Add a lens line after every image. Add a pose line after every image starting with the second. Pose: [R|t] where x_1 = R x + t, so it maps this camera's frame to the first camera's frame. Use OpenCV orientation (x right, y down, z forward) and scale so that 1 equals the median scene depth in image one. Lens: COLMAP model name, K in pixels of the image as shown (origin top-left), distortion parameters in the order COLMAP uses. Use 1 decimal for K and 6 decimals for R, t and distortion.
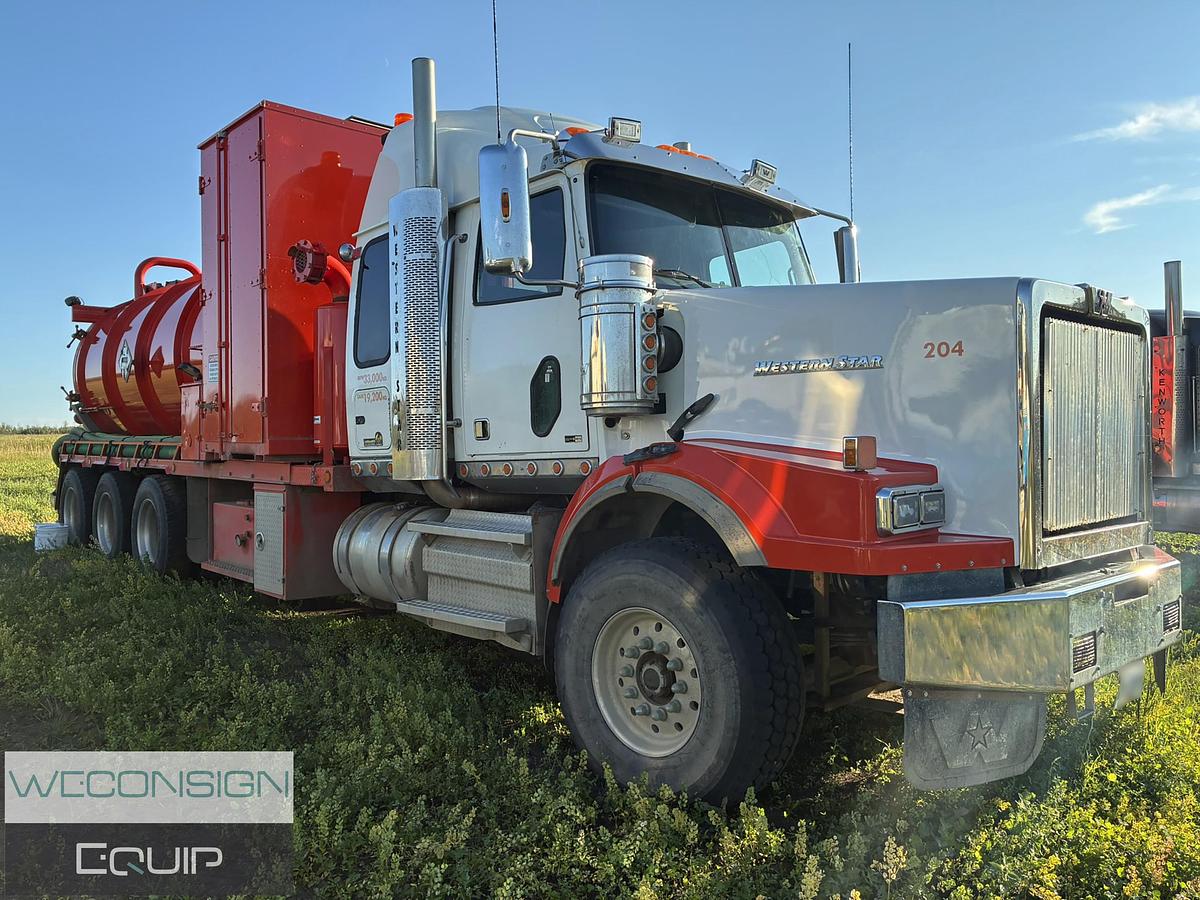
lens RADIAL K [[919.5, 0, 594.8], [0, 919.5, 449.0], [0, 0, 1]] dist [0.050819, -0.008690]
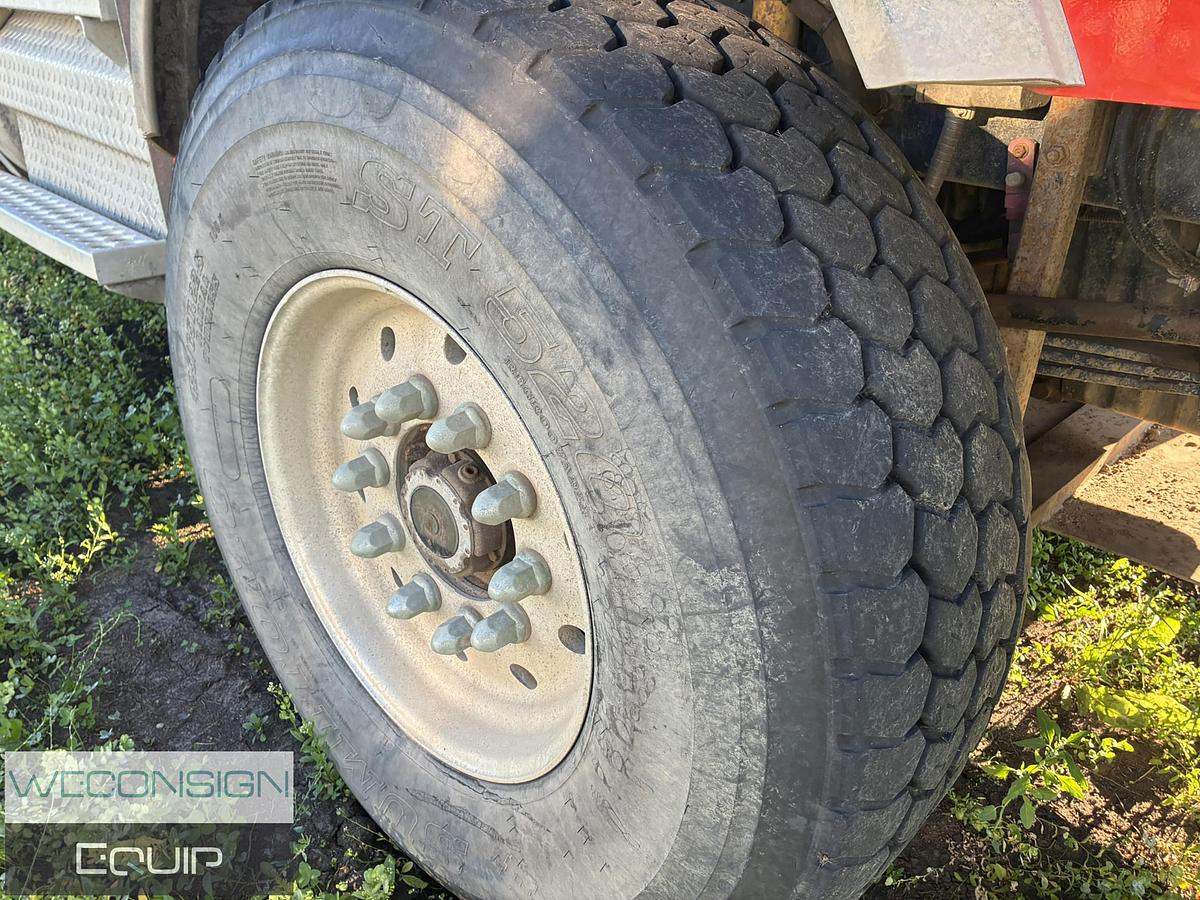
lens RADIAL K [[919.5, 0, 594.8], [0, 919.5, 449.0], [0, 0, 1]] dist [0.050819, -0.008690]
pose [[0.998668, 0.012431, 0.050083, 0.098345], [-0.033599, 0.893283, 0.448238, 0.104196], [-0.039166, -0.449323, 0.892510, 0.772518]]
